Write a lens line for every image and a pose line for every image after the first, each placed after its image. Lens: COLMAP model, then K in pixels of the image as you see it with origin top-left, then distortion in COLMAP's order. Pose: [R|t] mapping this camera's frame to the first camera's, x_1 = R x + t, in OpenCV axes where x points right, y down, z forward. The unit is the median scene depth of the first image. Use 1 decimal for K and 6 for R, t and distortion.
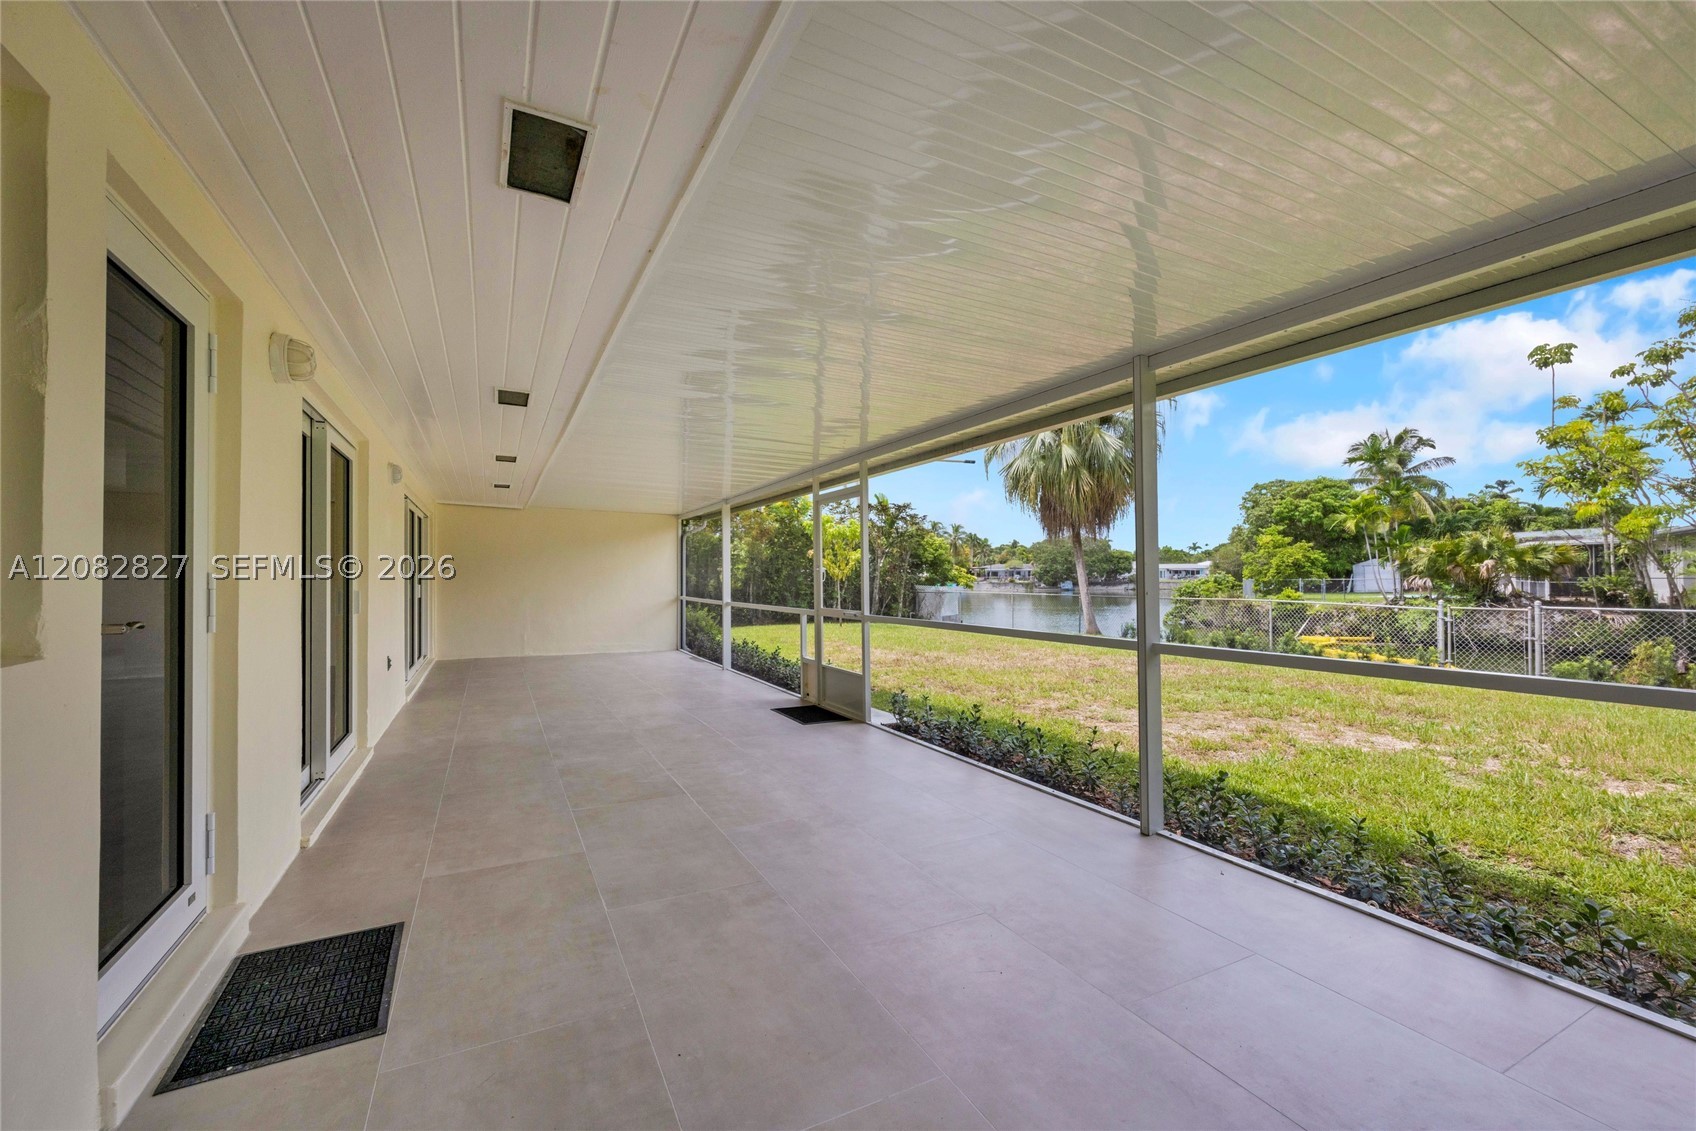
lens RADIAL K [[674.4, 0, 816.0], [0, 674.4, 567.0], [0, 0, 1]] dist [-0.001202, -0.000224]
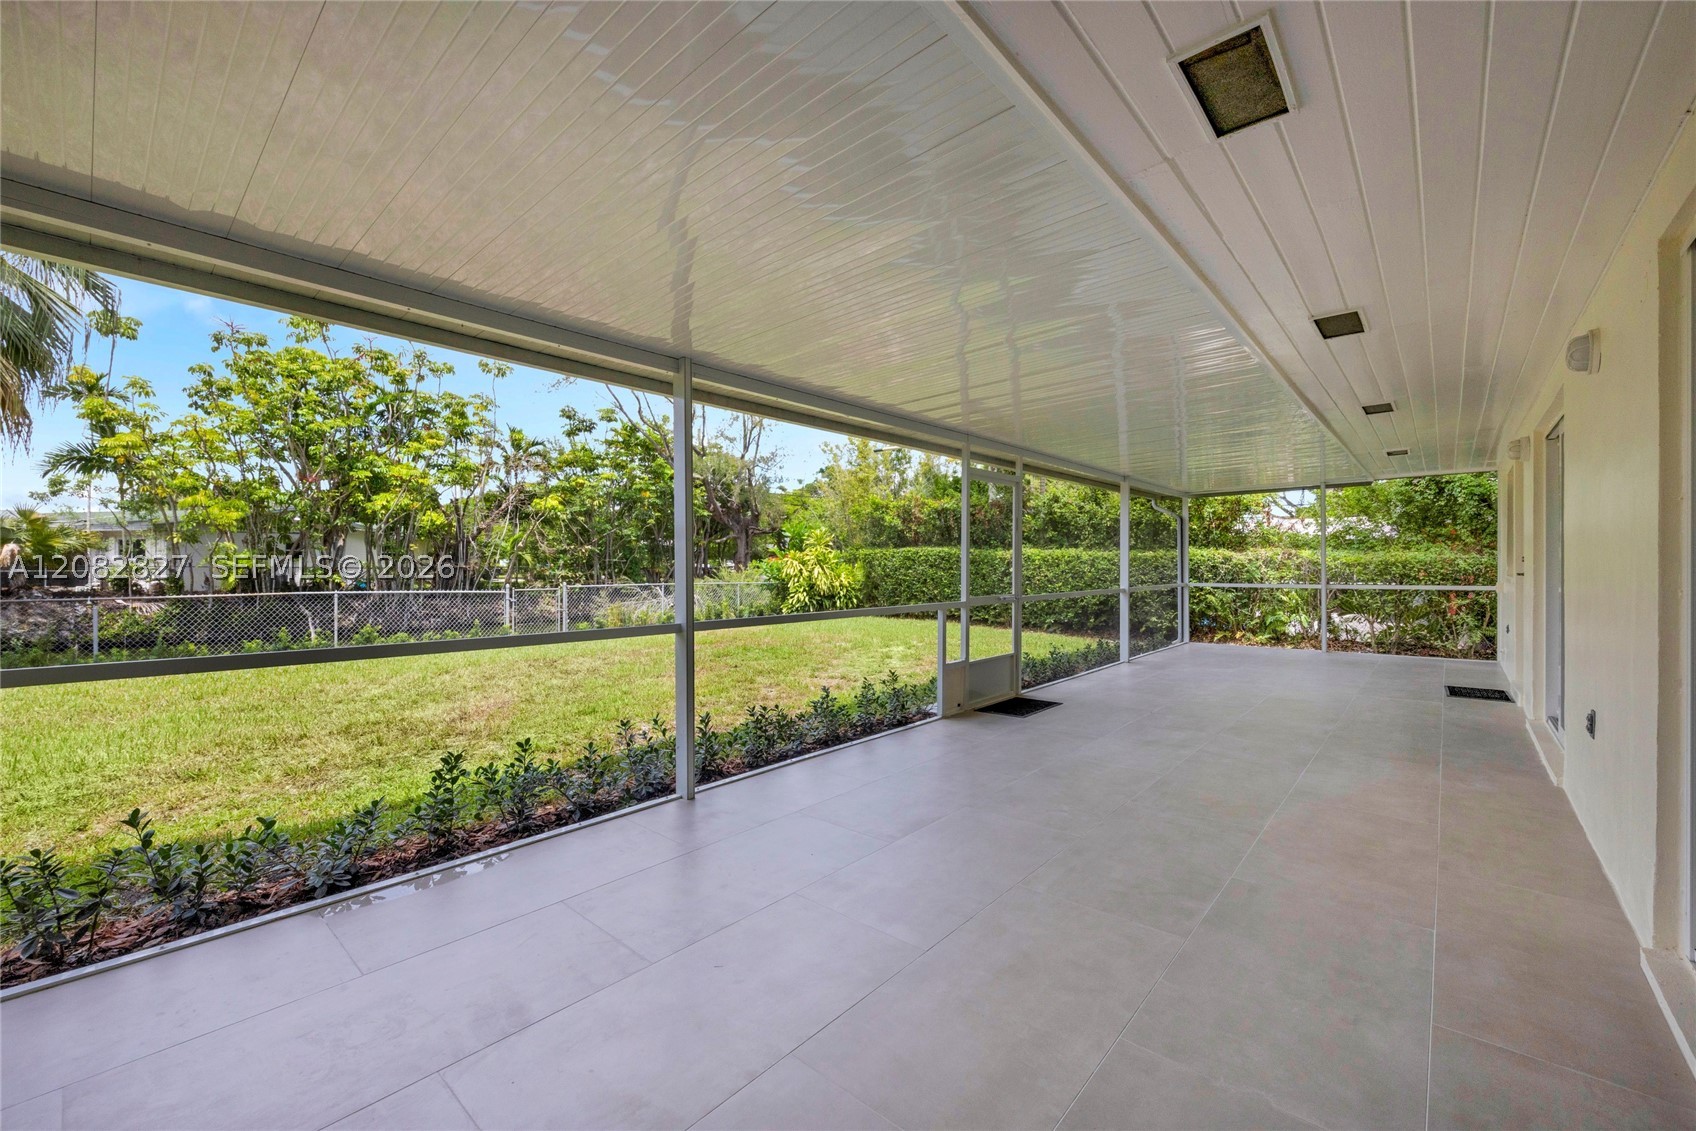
lens RADIAL K [[641.6, 0, 849.5], [0, 641.6, 562.7], [0, 0, 1]] dist [-0.002324, 0.000057]
pose [[-0.380798, 0.010831, 0.924595, -0.549825], [-0.008091, 0.999854, -0.015045, 0.027801], [-0.924623, -0.013210, -0.380654, 1.114756]]
